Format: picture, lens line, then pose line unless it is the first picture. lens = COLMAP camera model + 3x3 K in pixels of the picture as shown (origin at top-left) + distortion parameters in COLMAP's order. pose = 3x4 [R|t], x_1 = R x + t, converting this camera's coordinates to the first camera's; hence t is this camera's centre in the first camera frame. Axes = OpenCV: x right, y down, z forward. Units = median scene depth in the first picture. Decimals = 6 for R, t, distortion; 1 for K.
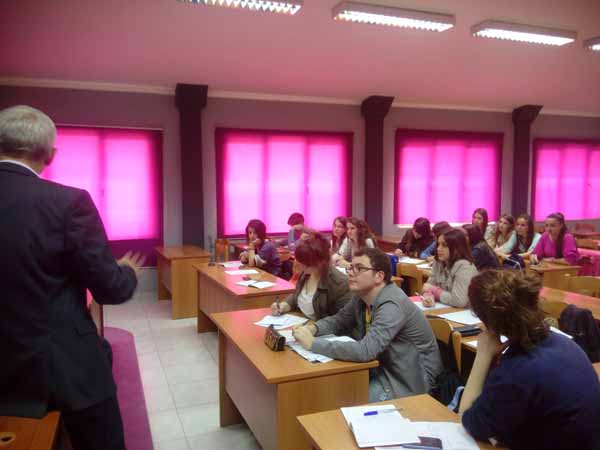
lens RADIAL K [[496.0, 0, 300.0], [0, 496.0, 225.0], [0, 0, 1]] dist [0.031584, -0.005988]
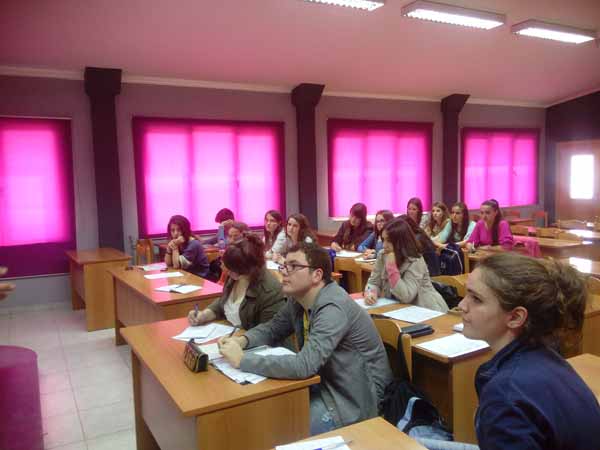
lens RADIAL K [[496.0, 0, 300.0], [0, 496.0, 225.0], [0, 0, 1]] dist [0.031584, -0.005988]
pose [[0.990827, -0.034282, 0.130712, 0.010153], [0.033283, 0.999398, 0.009825, 0.003629], [-0.130970, -0.005385, 0.991372, 0.076126]]
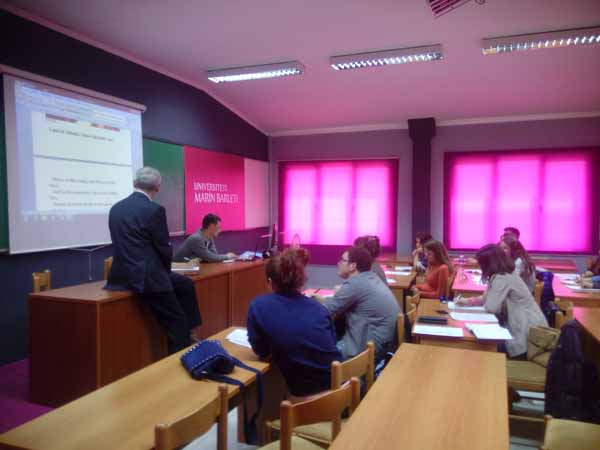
lens RADIAL K [[496.0, 0, 300.0], [0, 496.0, 225.0], [0, 0, 1]] dist [0.031584, -0.005988]
pose [[0.735849, 0.033239, -0.676329, 0.491811], [-0.058947, 0.998147, -0.015079, 0.008867], [0.674575, 0.050963, 0.736445, -0.073979]]
